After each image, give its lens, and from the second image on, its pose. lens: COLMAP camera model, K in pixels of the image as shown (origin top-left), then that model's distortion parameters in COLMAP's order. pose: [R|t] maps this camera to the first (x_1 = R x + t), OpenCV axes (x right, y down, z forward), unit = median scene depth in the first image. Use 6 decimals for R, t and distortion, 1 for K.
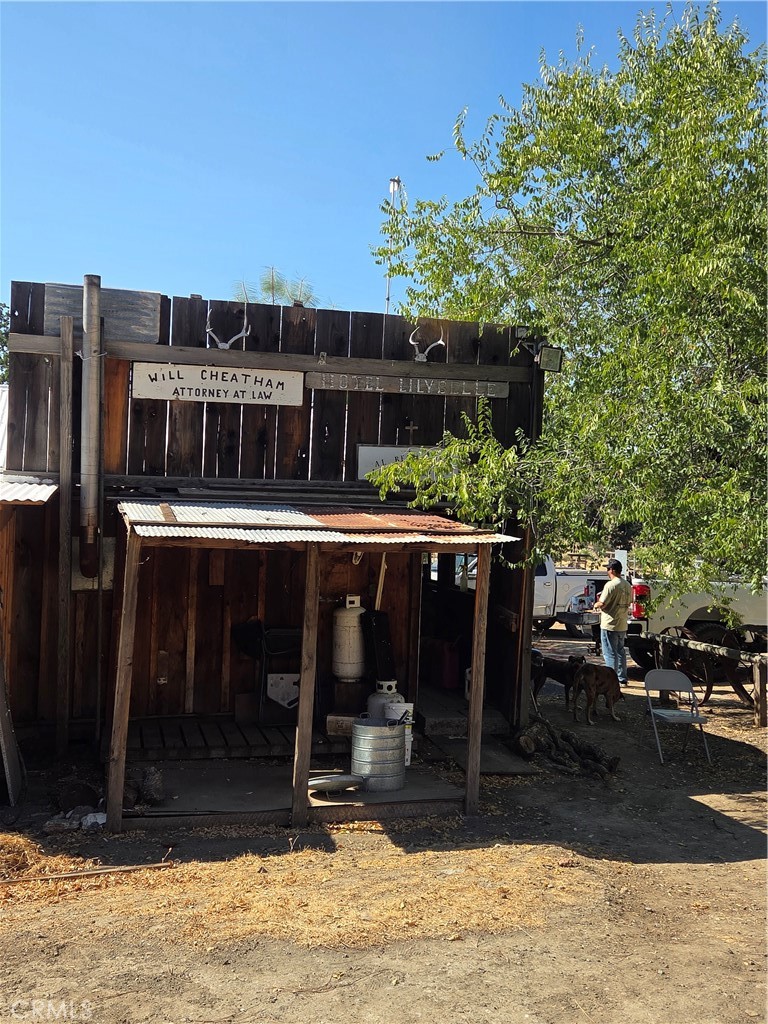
lens RADIAL K [[983.0, 0, 381.9], [0, 983.0, 505.7], [0, 0, 1]] dist [0.064514, -0.032991]
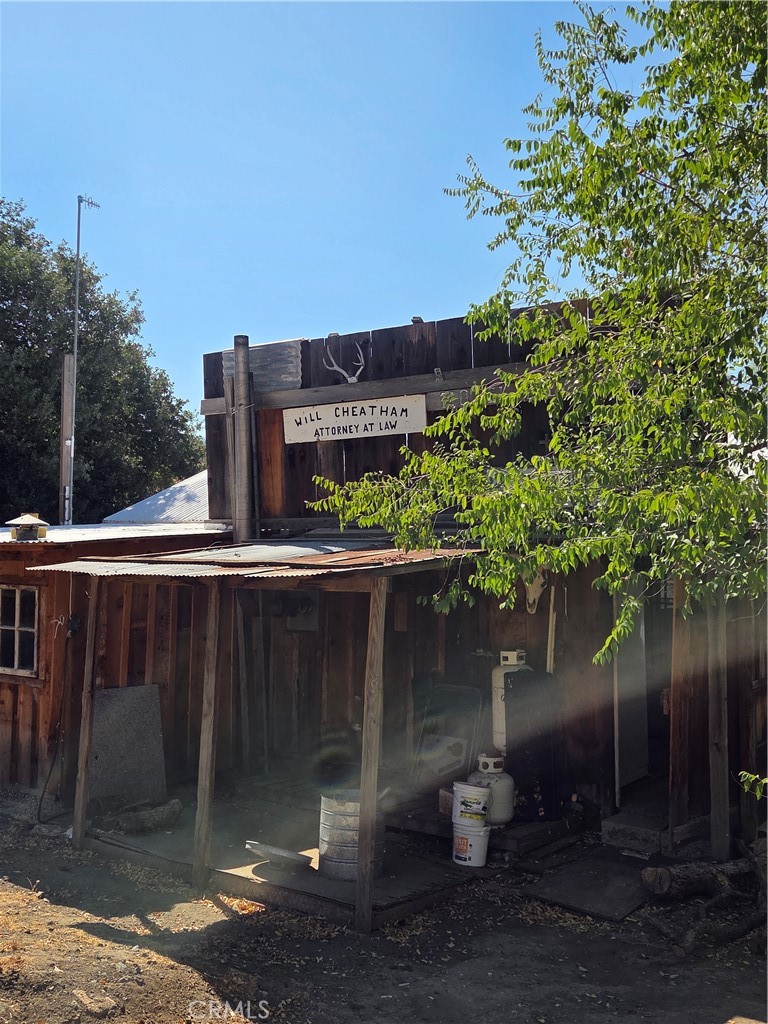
lens RADIAL K [[983.0, 0, 381.9], [0, 983.0, 505.7], [0, 0, 1]] dist [0.064514, -0.032991]
pose [[0.636017, -0.060404, -0.769307, 0.596698], [0.011110, 0.997545, -0.069139, 0.028029], [0.771595, 0.035426, 0.635127, 0.418431]]
